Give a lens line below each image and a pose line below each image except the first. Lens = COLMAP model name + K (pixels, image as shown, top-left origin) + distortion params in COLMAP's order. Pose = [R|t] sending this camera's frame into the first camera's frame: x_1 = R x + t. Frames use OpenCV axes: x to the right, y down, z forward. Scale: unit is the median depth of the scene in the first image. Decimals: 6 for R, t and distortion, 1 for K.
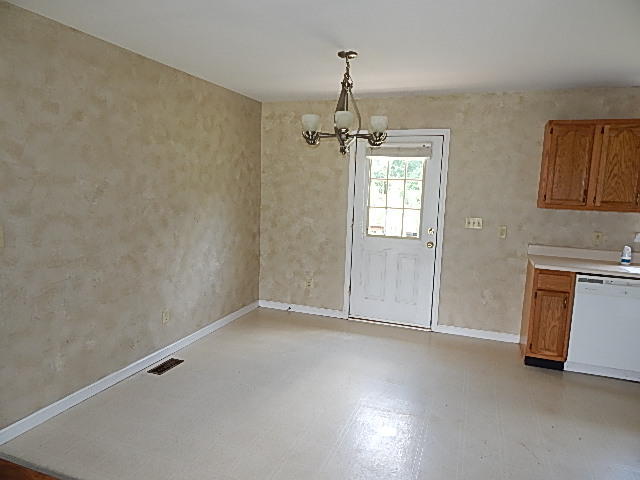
lens RADIAL K [[428.0, 0, 320.9], [0, 428.0, 240.2], [0, 0, 1]] dist [-0.000103, 0.004194]
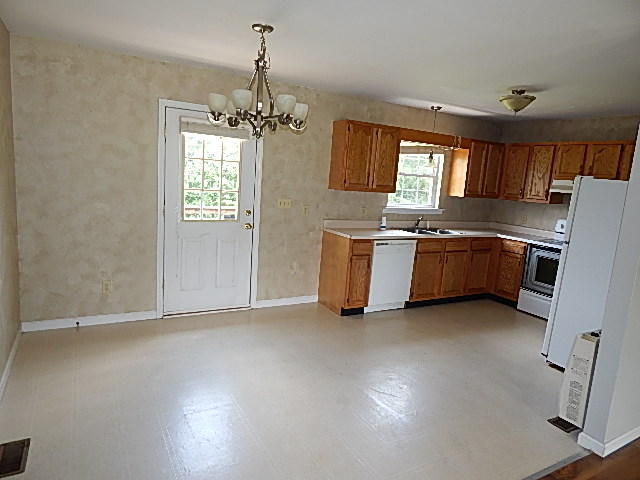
lens RADIAL K [[428.0, 0, 322.2], [0, 428.0, 241.2], [0, 0, 1]] dist [-0.000103, 0.004194]
pose [[0.634687, -0.106220, 0.765434, -0.425027], [0.049067, 0.994049, 0.097260, -0.044862], [-0.771210, -0.024171, 0.636122, 0.217121]]
